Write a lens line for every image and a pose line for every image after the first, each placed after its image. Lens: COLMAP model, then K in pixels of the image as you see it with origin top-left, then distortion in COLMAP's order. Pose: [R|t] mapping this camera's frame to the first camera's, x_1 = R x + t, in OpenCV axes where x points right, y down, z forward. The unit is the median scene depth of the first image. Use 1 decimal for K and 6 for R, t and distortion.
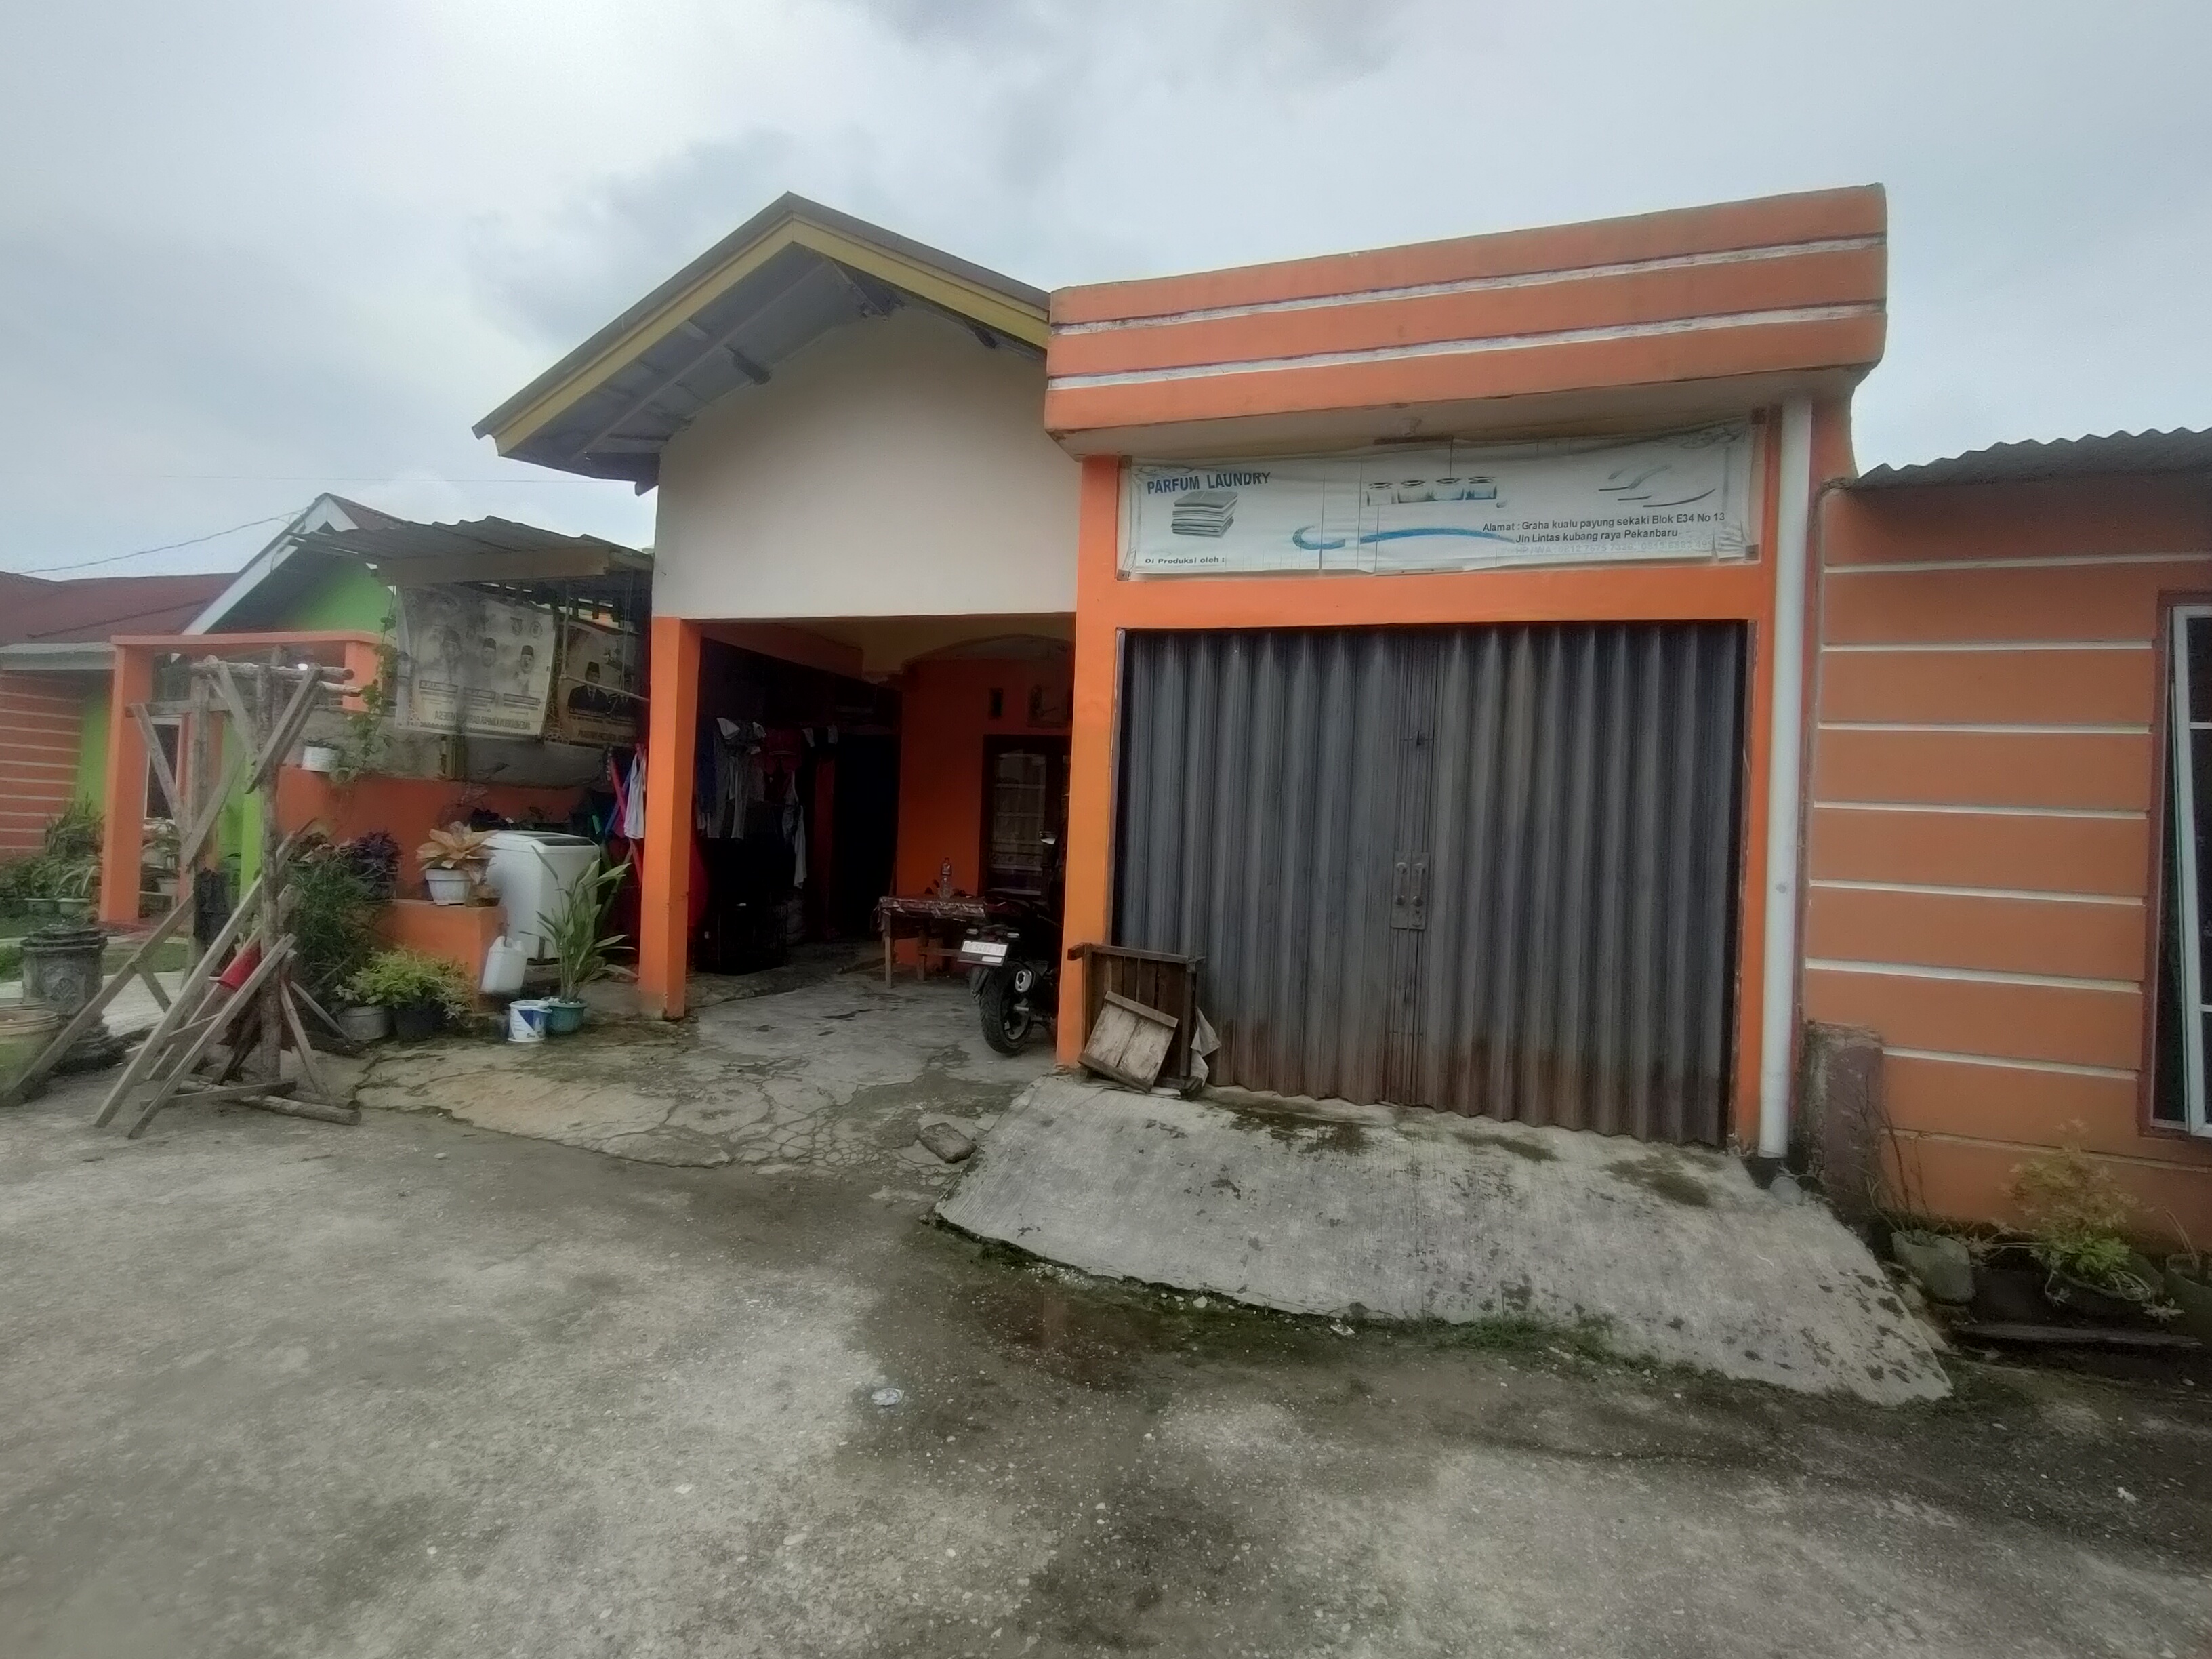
lens RADIAL K [[937.8, 0, 1106.0], [0, 937.8, 829.5], [0, 0, 1]] dist [0.000460, 0.000138]
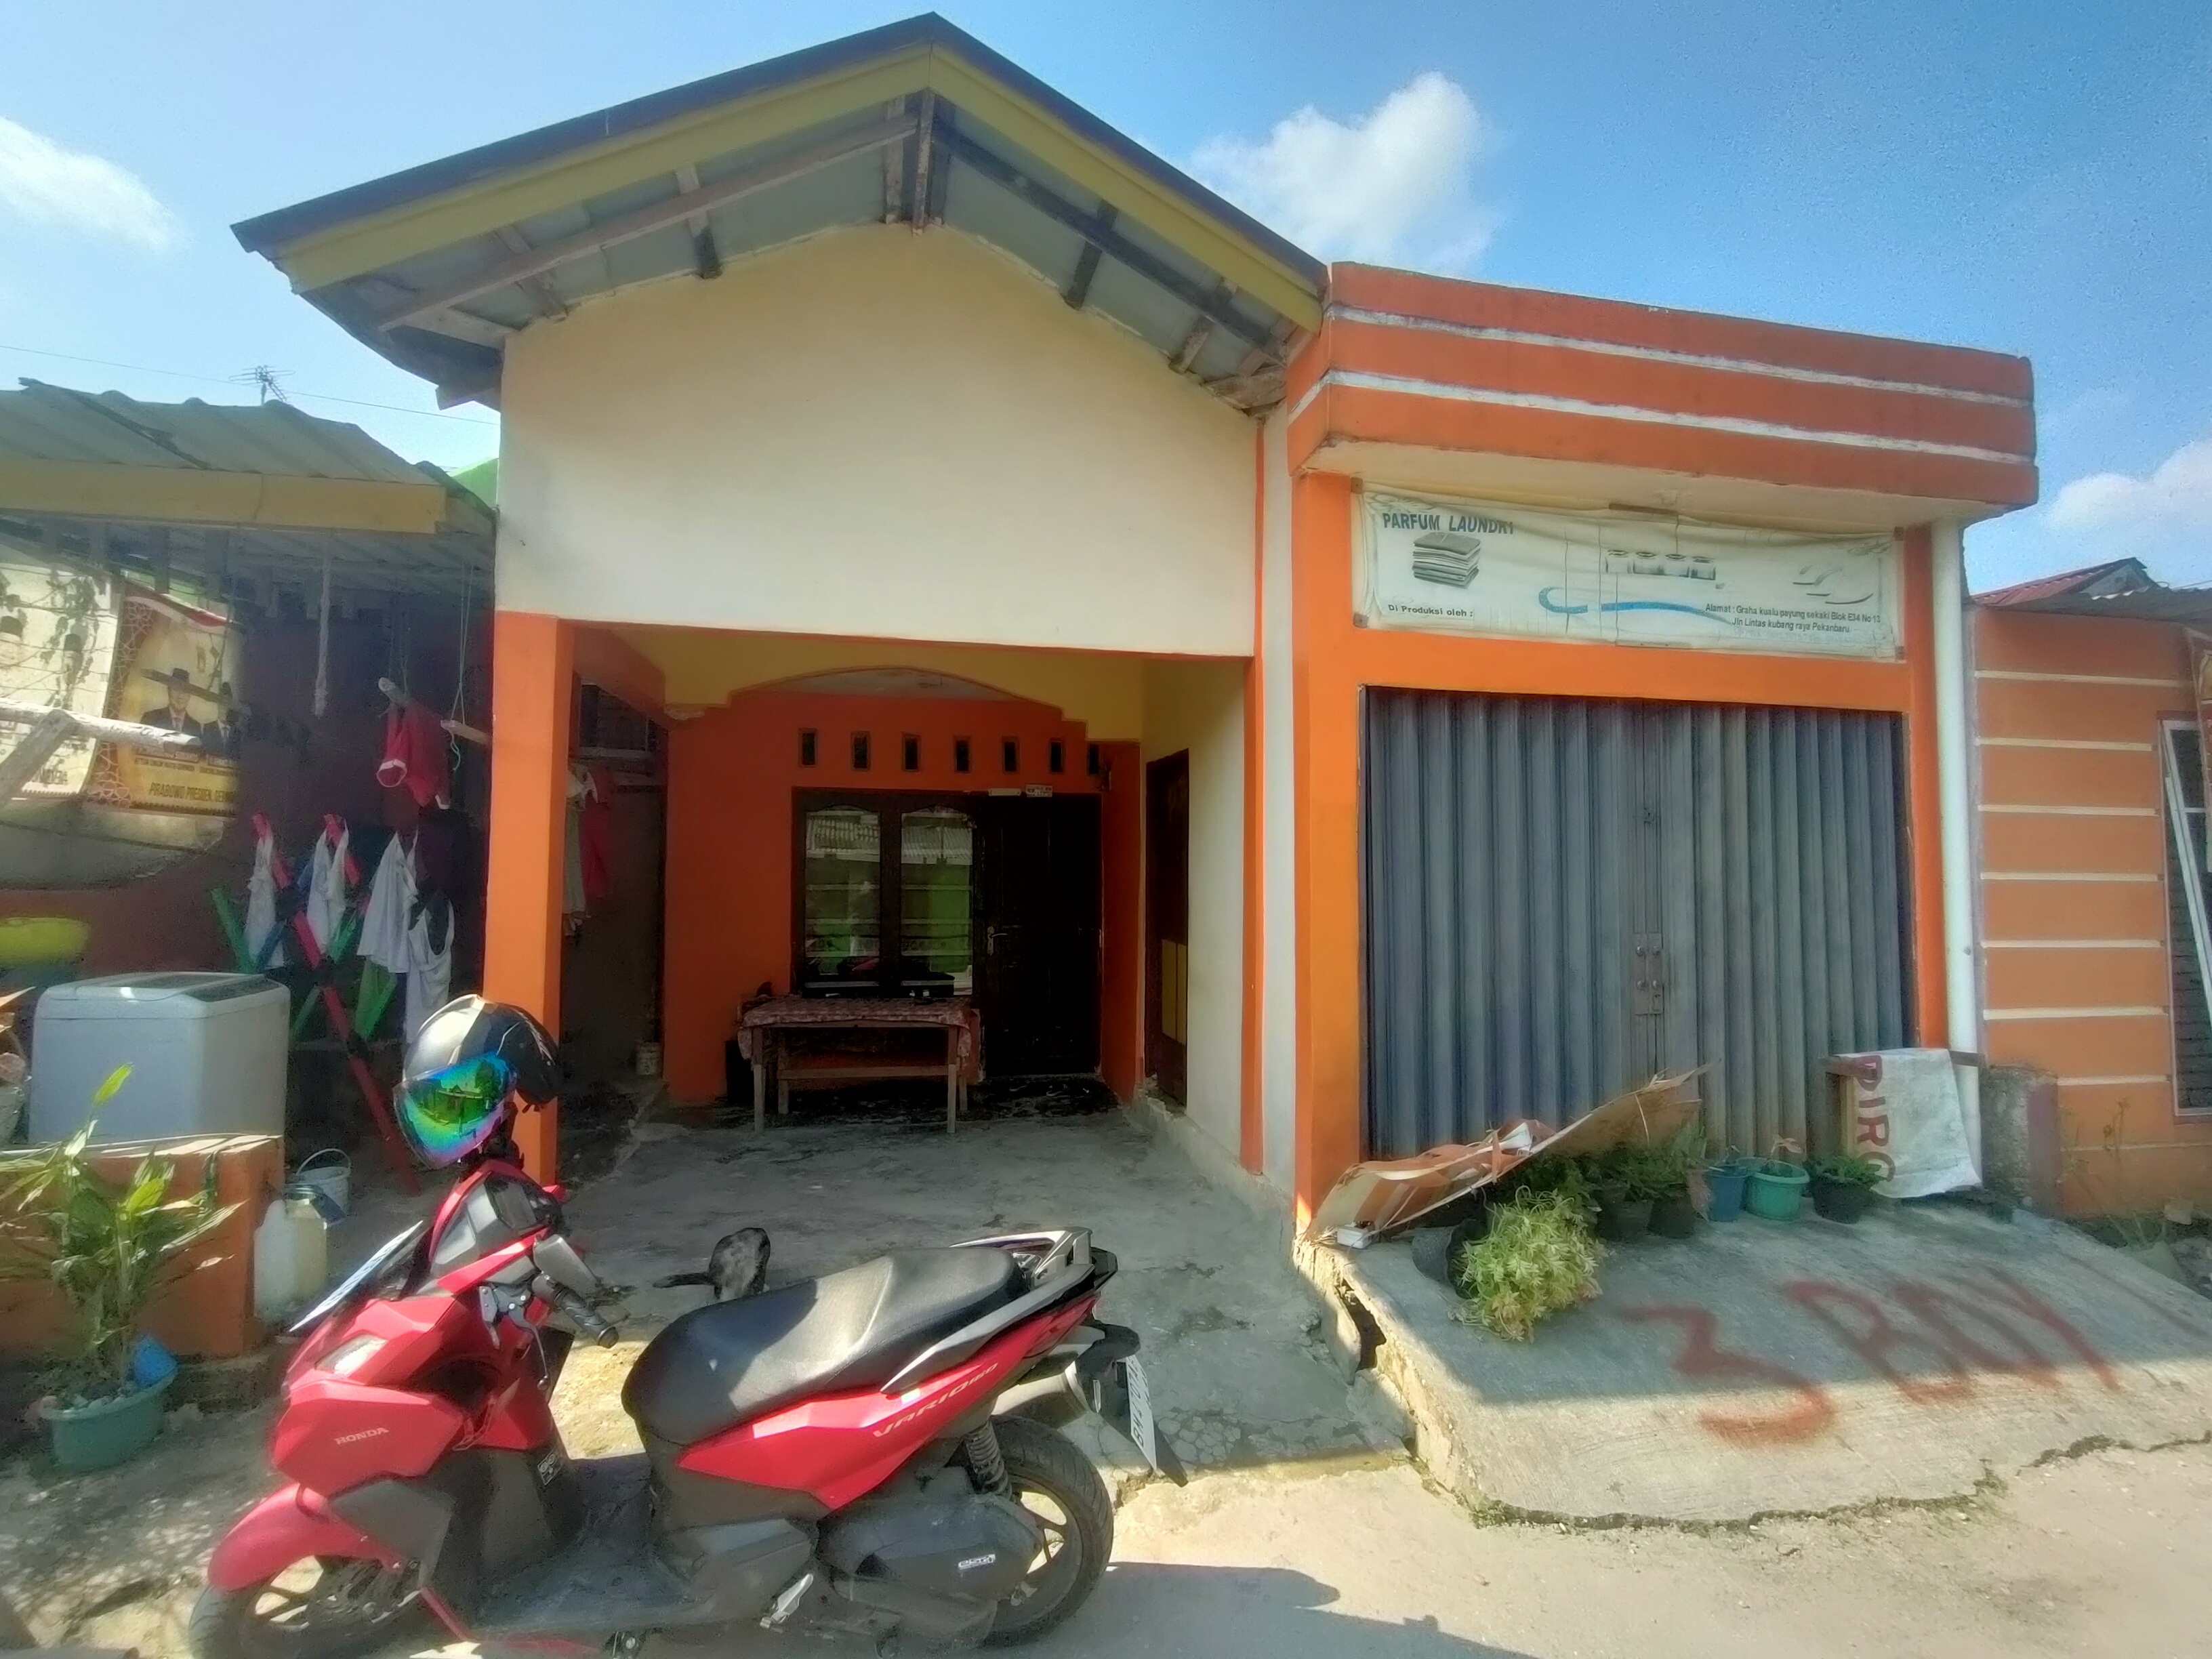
lens RADIAL K [[937.8, 0, 1106.0], [0, 937.8, 829.5], [0, 0, 1]] dist [0.000460, 0.000138]
pose [[0.881182, -0.021457, 0.472290, -0.621456], [0.037799, 0.998969, -0.025138, -0.080249], [-0.471264, 0.040003, 0.881085, 0.412723]]
